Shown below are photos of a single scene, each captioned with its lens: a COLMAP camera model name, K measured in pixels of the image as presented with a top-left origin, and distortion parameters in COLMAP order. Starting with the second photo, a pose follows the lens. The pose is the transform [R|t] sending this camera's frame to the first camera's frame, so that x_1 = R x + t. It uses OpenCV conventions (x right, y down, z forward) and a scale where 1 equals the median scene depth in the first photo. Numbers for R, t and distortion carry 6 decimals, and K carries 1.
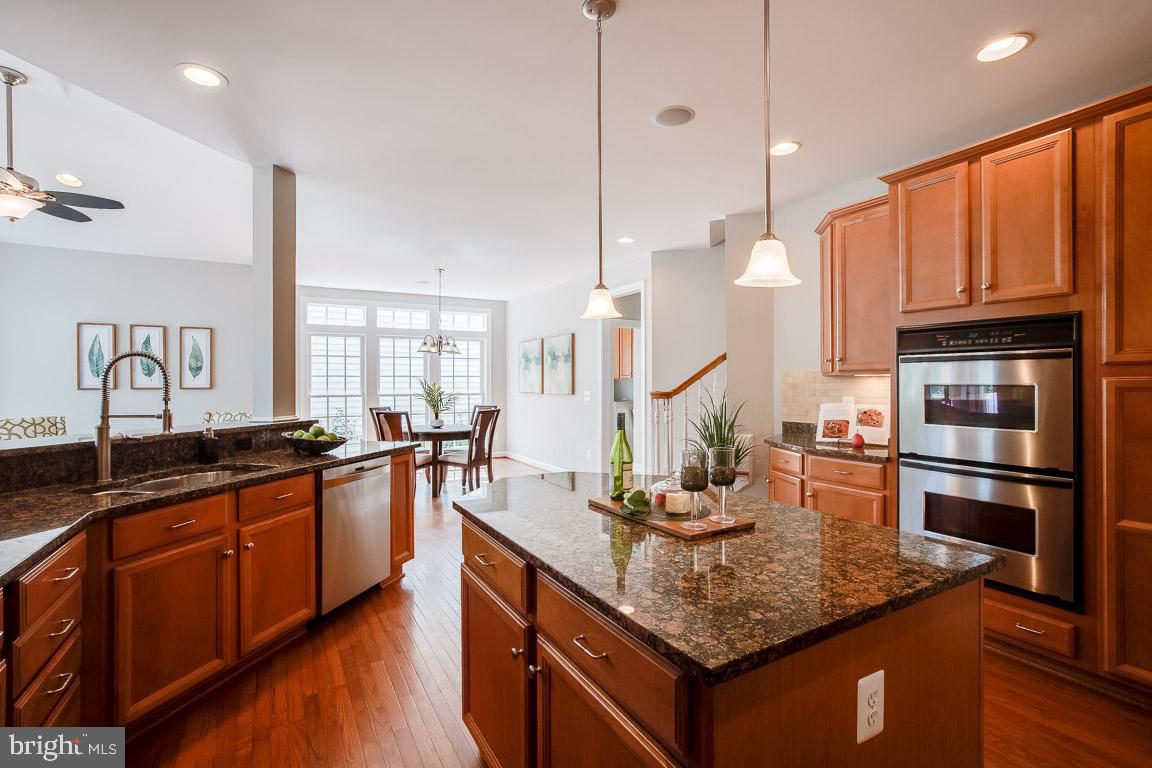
lens RADIAL K [[522.2, 0, 577.5], [0, 522.2, 384.7], [0, 0, 1]] dist [-0.016631, 0.001515]
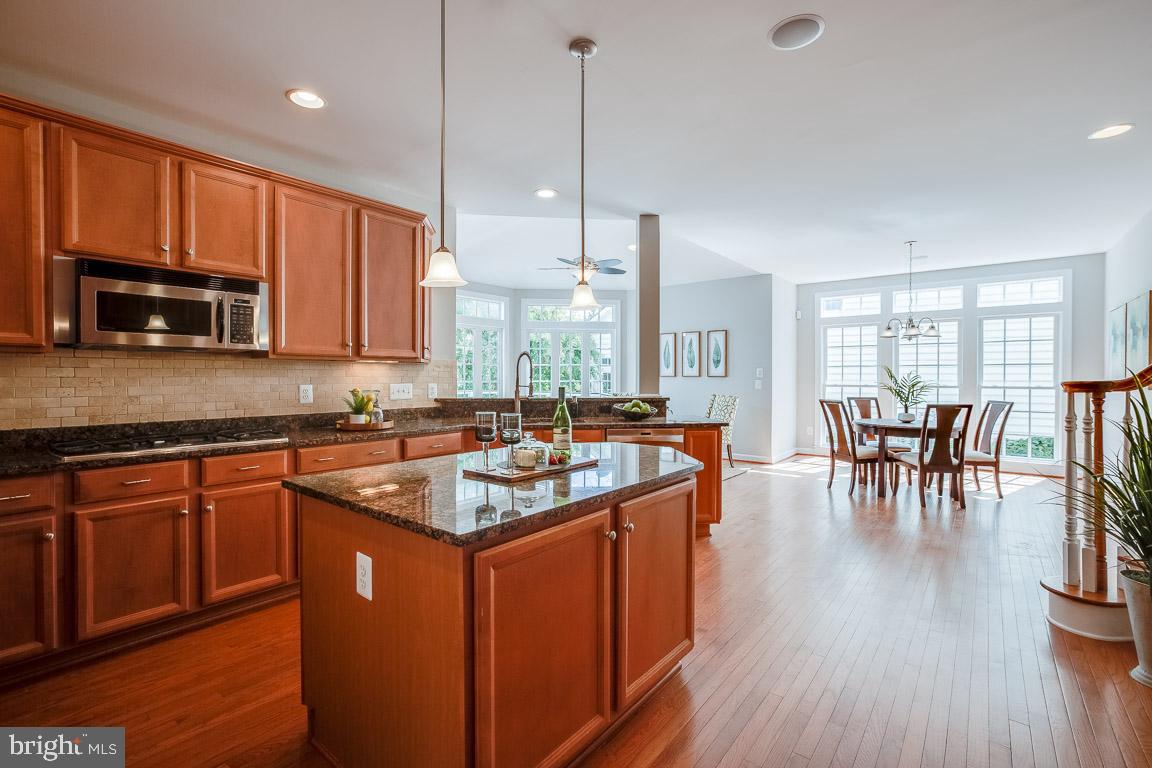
lens RADIAL K [[522.2, 0, 574.9], [0, 522.2, 389.0], [0, 0, 1]] dist [-0.016631, 0.001515]
pose [[0.354241, 0.025304, -0.934812, 0.375010], [-0.005123, 0.999671, 0.025118, 0.007347], [0.935140, -0.004109, 0.354254, 0.178387]]
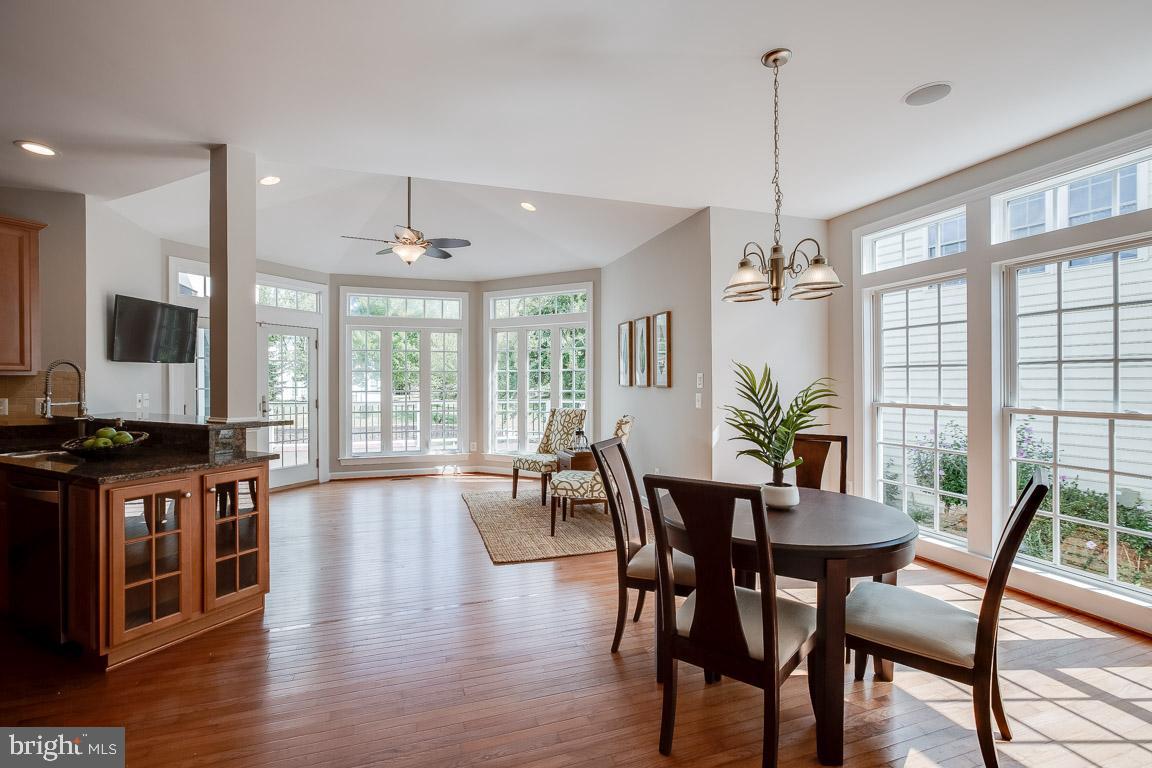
lens RADIAL K [[522.2, 0, 575.8], [0, 522.2, 382.3], [0, 0, 1]] dist [-0.016631, 0.001515]
pose [[-0.203337, 0.002051, -0.979107, 0.107556], [0.000010, 0.999998, 0.002093, -0.001713], [0.979109, 0.000416, -0.203337, 0.998880]]
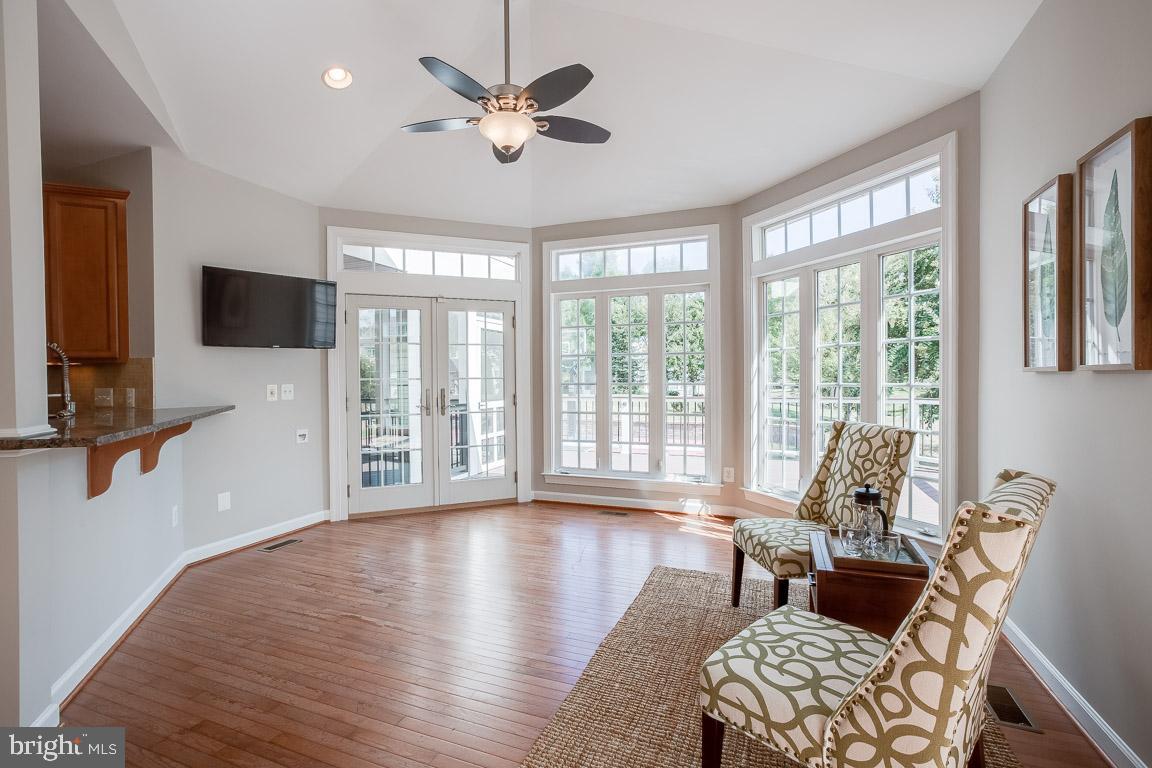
lens RADIAL K [[522.2, 0, 577.7], [0, 522.2, 381.7], [0, 0, 1]] dist [-0.016631, 0.001515]
pose [[-0.779675, 0.017320, -0.625944, -0.392251], [0.011776, 0.999846, 0.012999, 0.006917], [0.626073, 0.002764, -0.779759, 0.964311]]
